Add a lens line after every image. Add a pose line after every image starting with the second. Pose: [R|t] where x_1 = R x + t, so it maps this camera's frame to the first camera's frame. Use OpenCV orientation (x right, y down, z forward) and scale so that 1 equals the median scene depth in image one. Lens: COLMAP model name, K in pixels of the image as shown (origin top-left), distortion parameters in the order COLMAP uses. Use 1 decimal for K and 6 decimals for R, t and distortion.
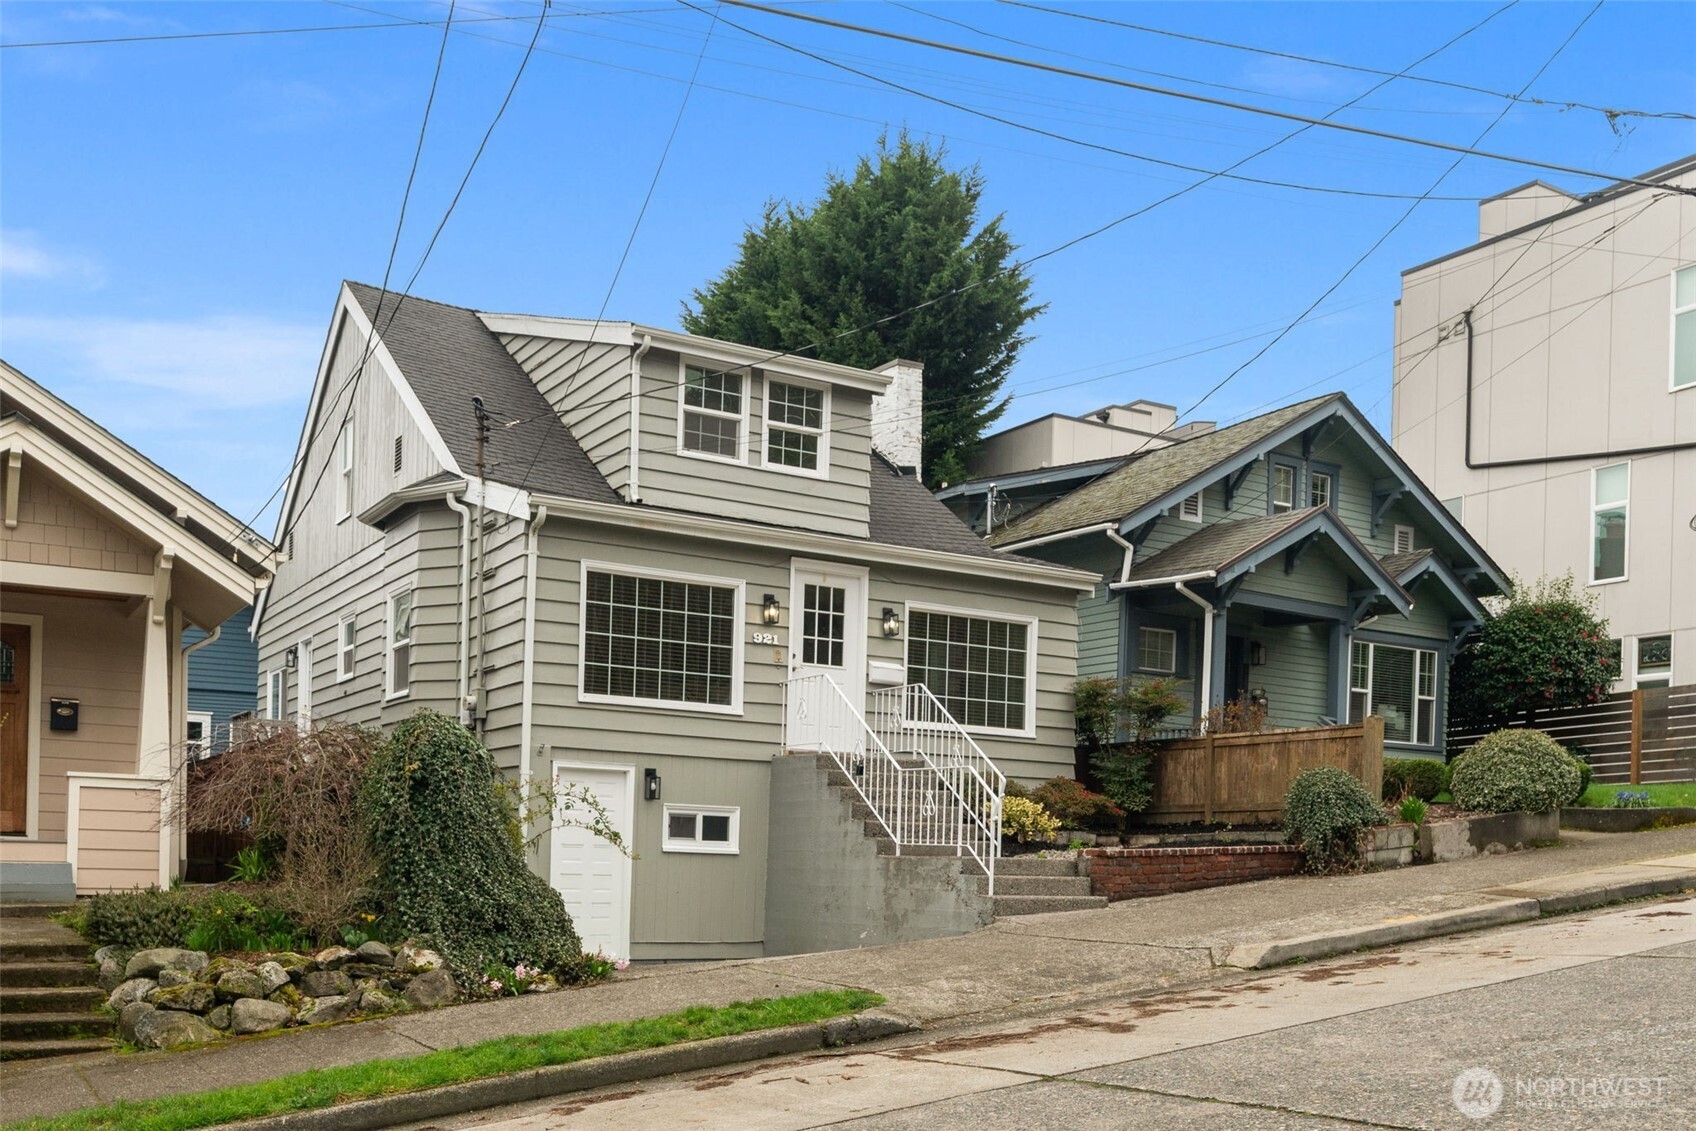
lens RADIAL K [[1713.4, 0, 843.9], [0, 1713.4, 865.7], [0, 0, 1]] dist [-0.005362, 0.007871]
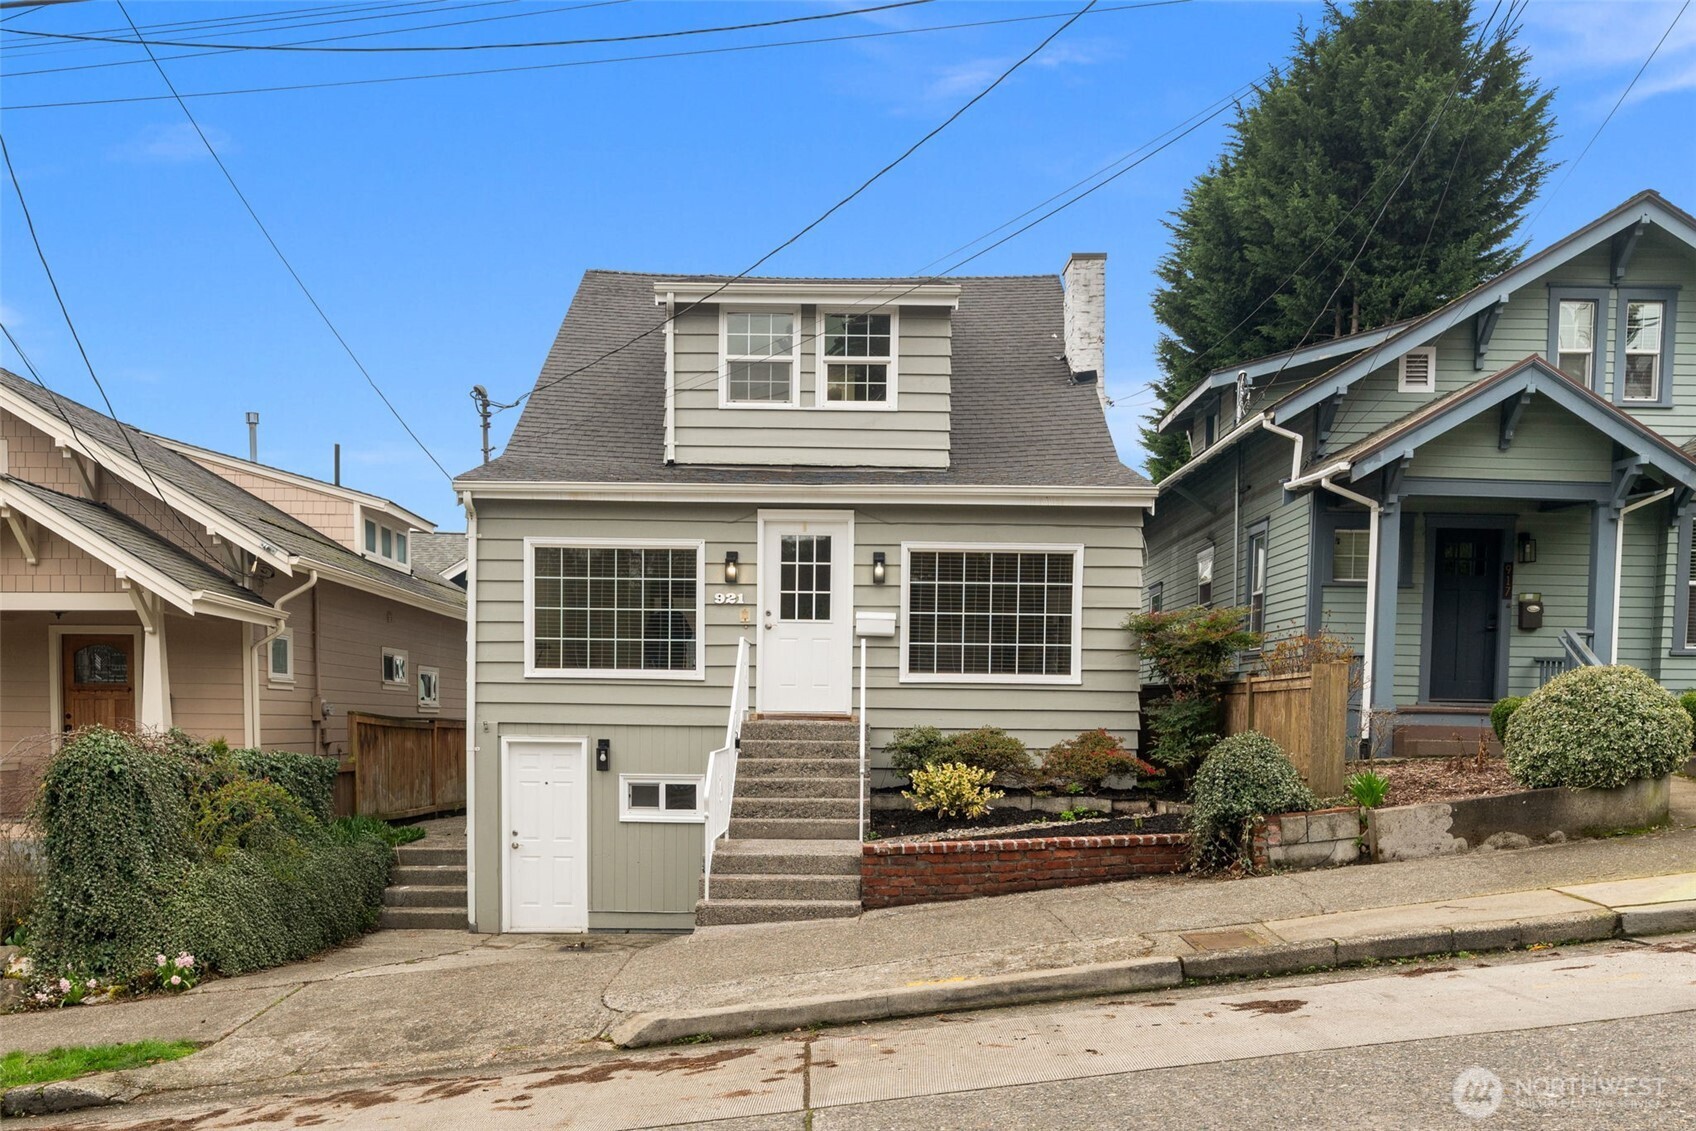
lens RADIAL K [[1540.7, 0, 817.6], [0, 1540.7, 817.3], [0, 0, 1]] dist [-0.007606, 0.005831]
pose [[0.848809, 0.016347, -0.528448, 0.454299], [0.013357, 0.998540, 0.052342, -0.054736], [0.528532, -0.051487, 0.847351, 0.289278]]
